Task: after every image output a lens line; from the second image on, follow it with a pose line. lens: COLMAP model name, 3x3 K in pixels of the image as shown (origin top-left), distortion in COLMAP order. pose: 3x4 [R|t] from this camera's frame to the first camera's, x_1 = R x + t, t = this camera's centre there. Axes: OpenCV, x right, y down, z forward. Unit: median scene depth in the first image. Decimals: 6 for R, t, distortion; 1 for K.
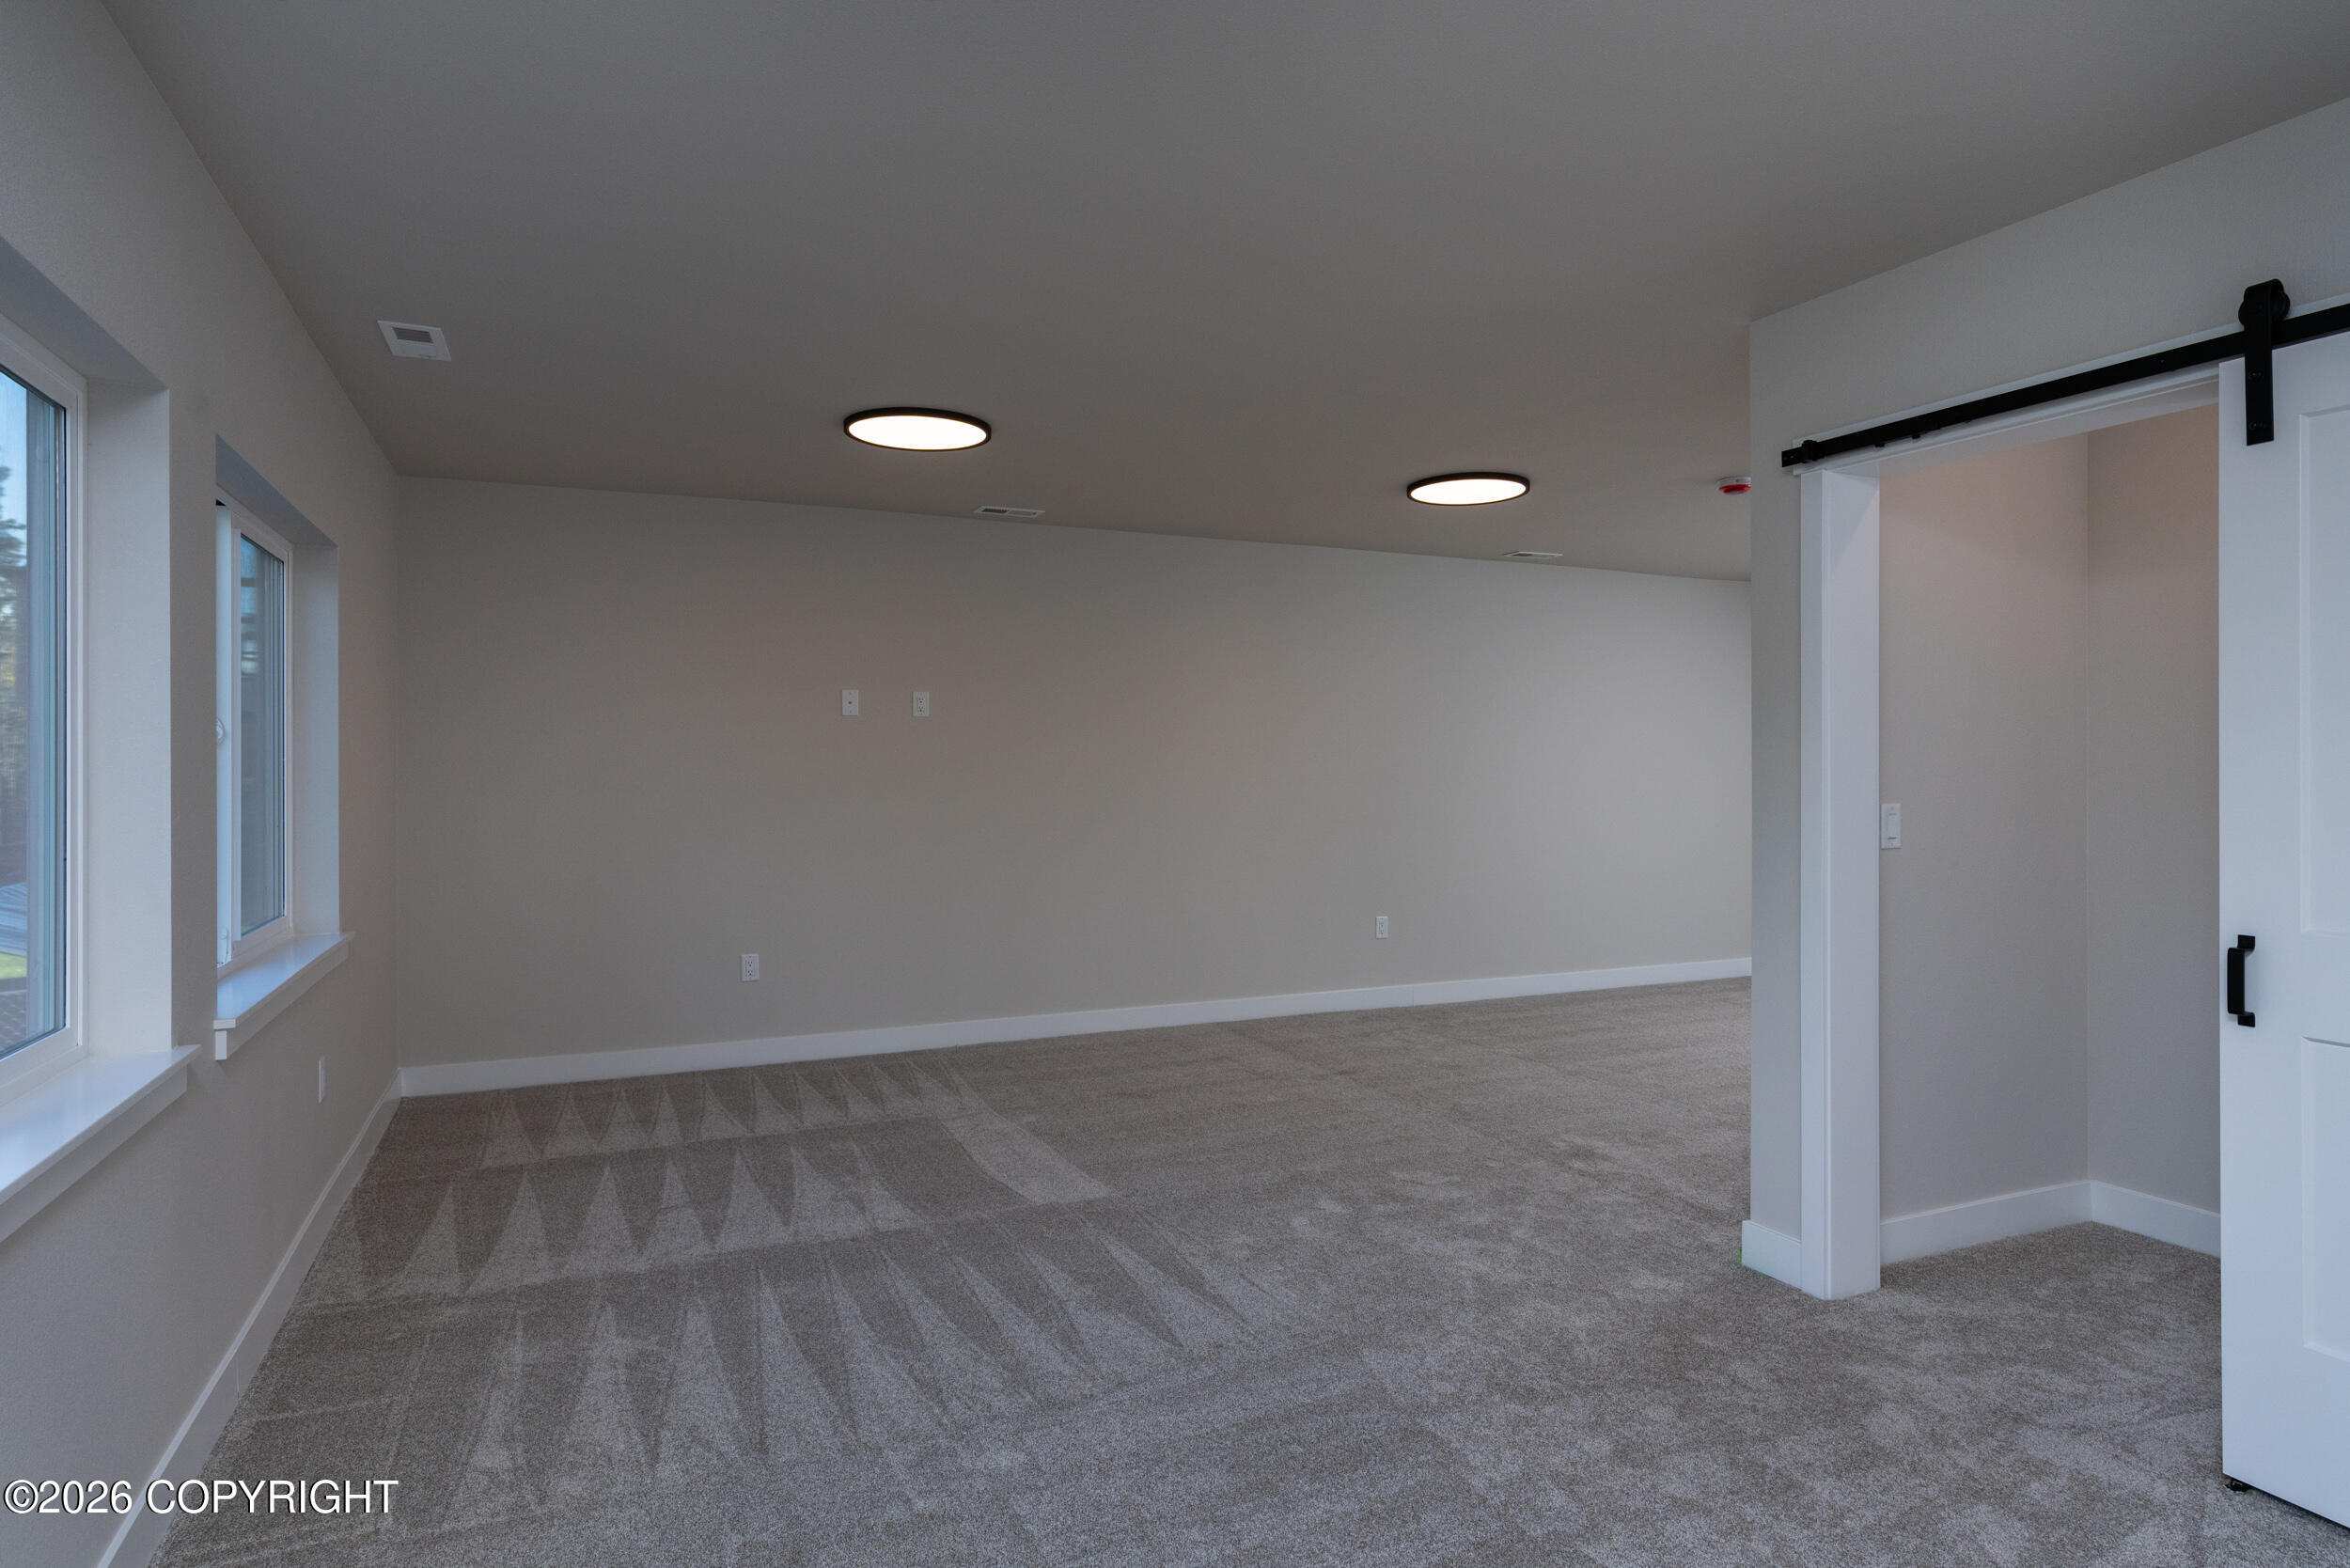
lens RADIAL K [[1288.2, 0, 1179.5], [0, 1288.2, 771.8], [0, 0, 1]] dist [0.004910, 0.001268]
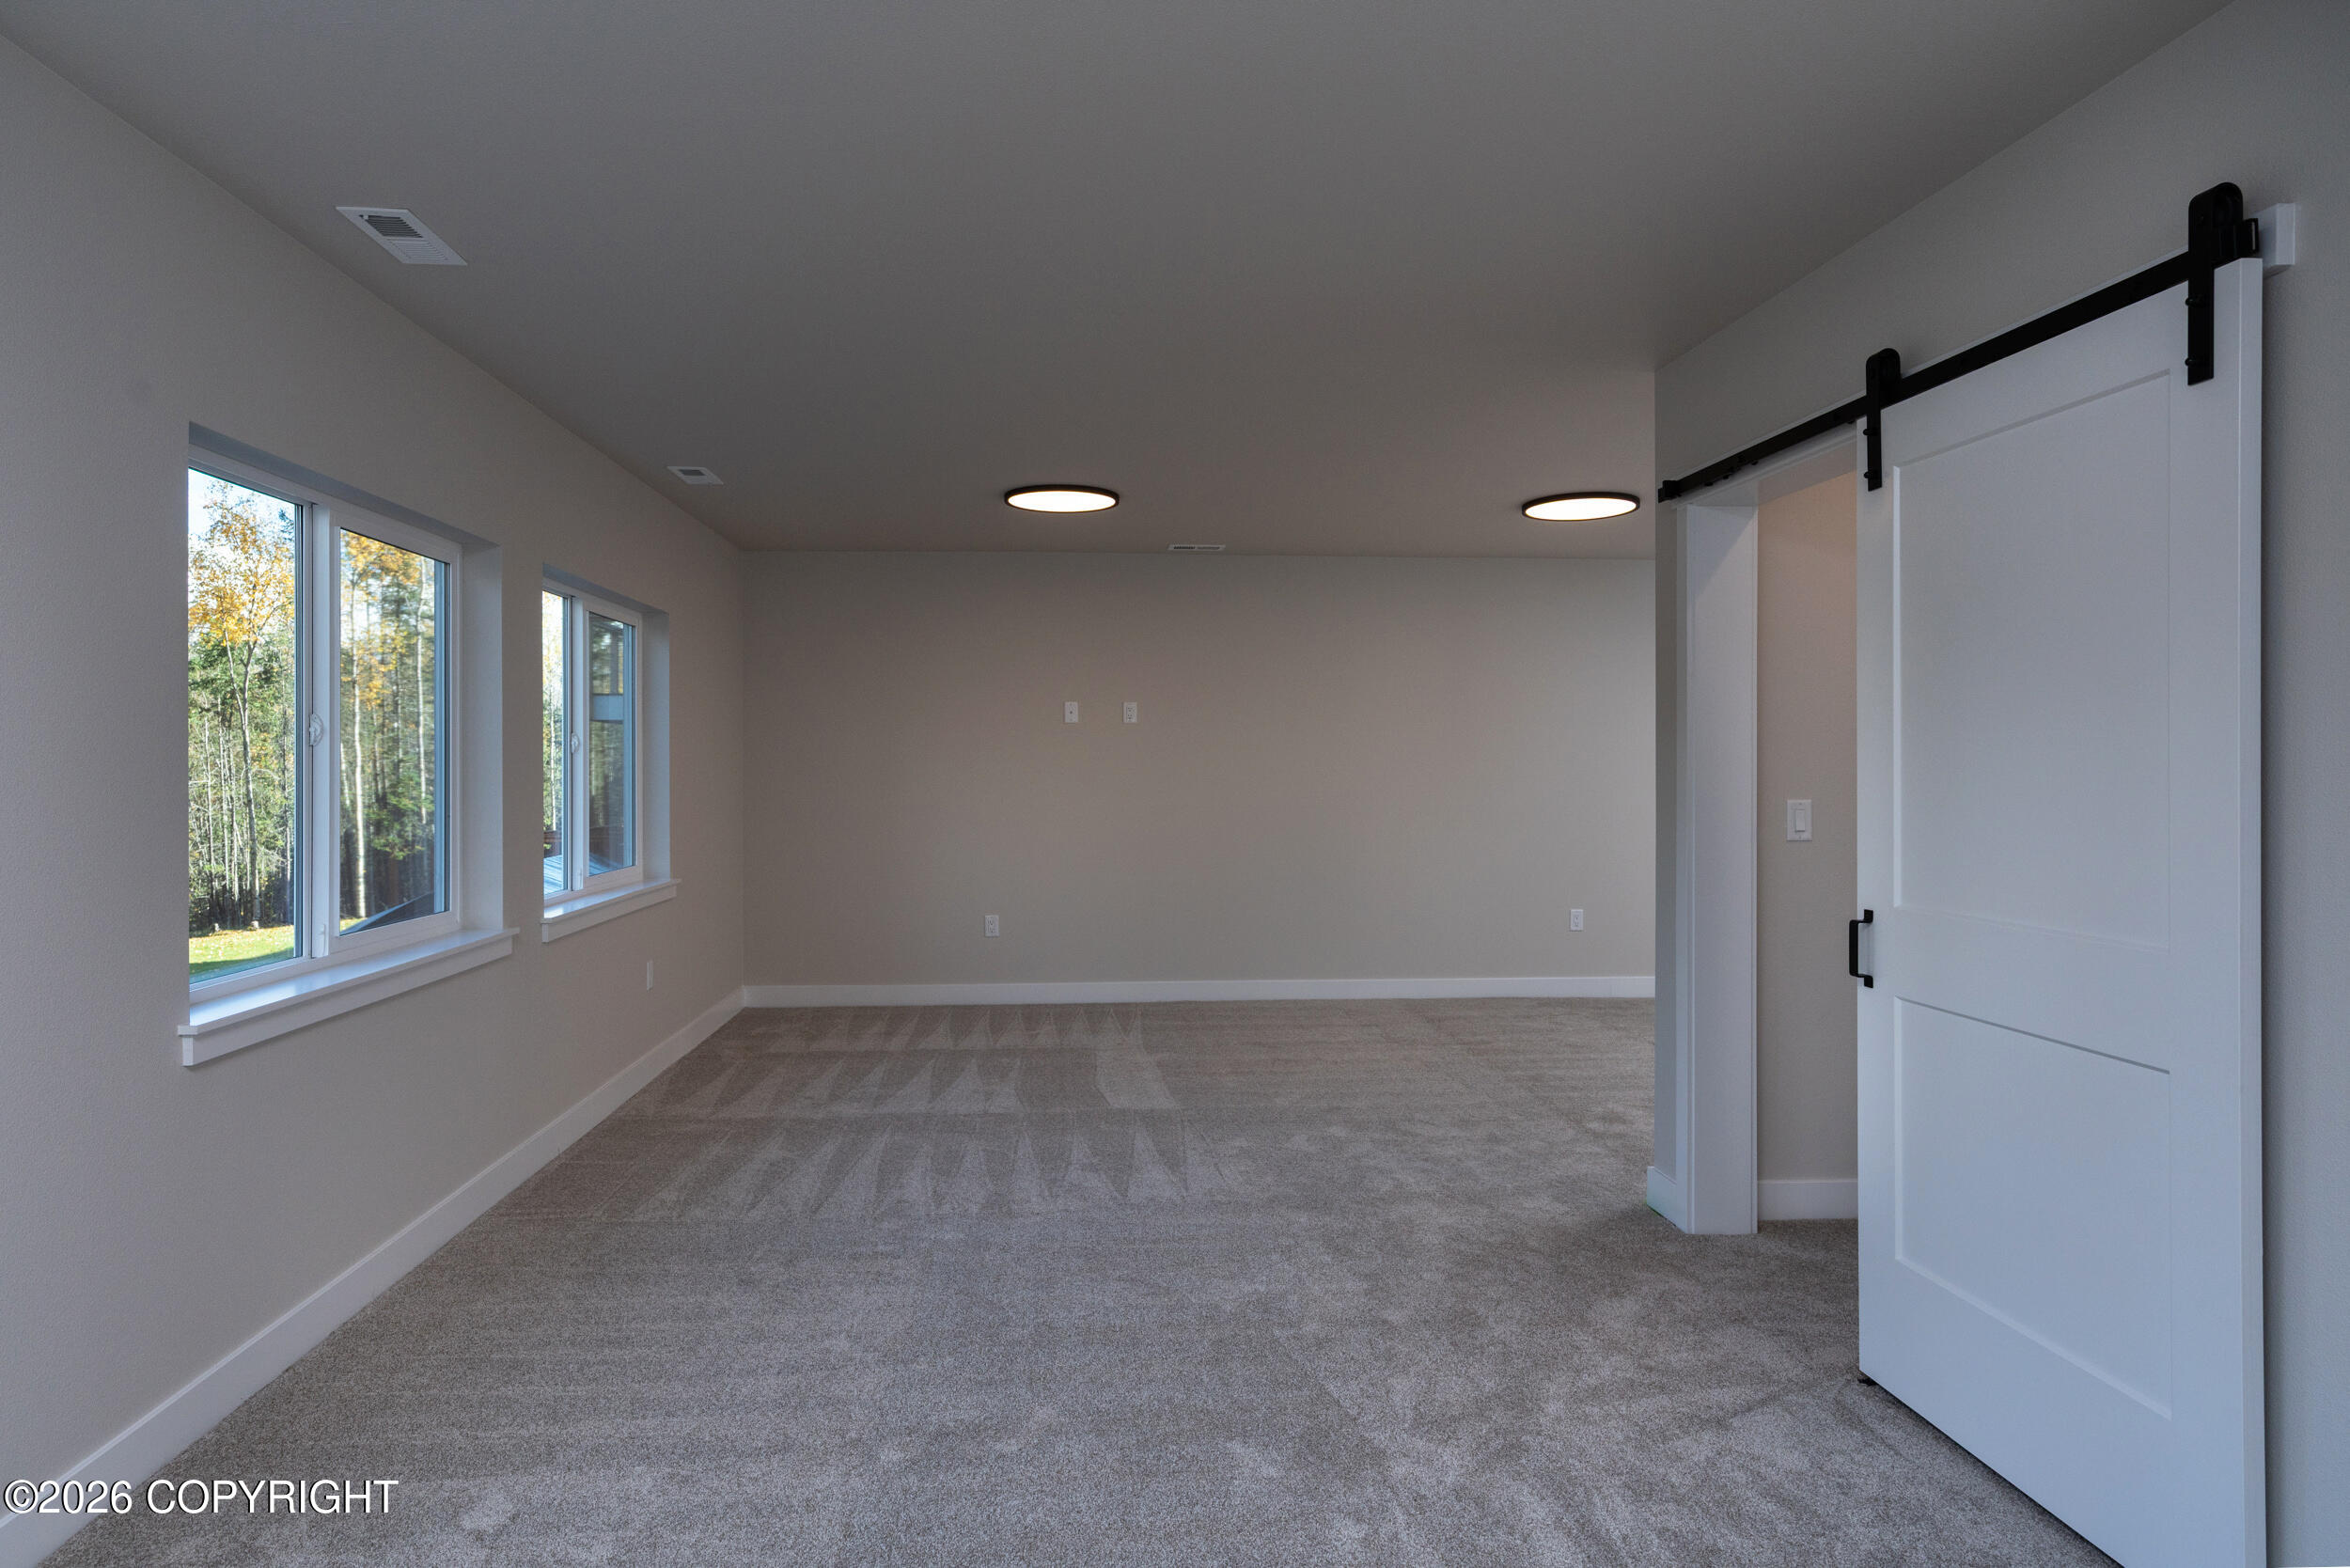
lens RADIAL K [[1337.8, 0, 1175.0], [0, 1337.8, 784.0], [0, 0, 1]] dist [0.020892, 0.000037]
pose [[0.937156, 0.004011, -0.348889, 0.499899], [-0.000196, 0.999940, 0.010967, -0.000001], [0.348912, -0.010209, 0.937100, -0.268304]]
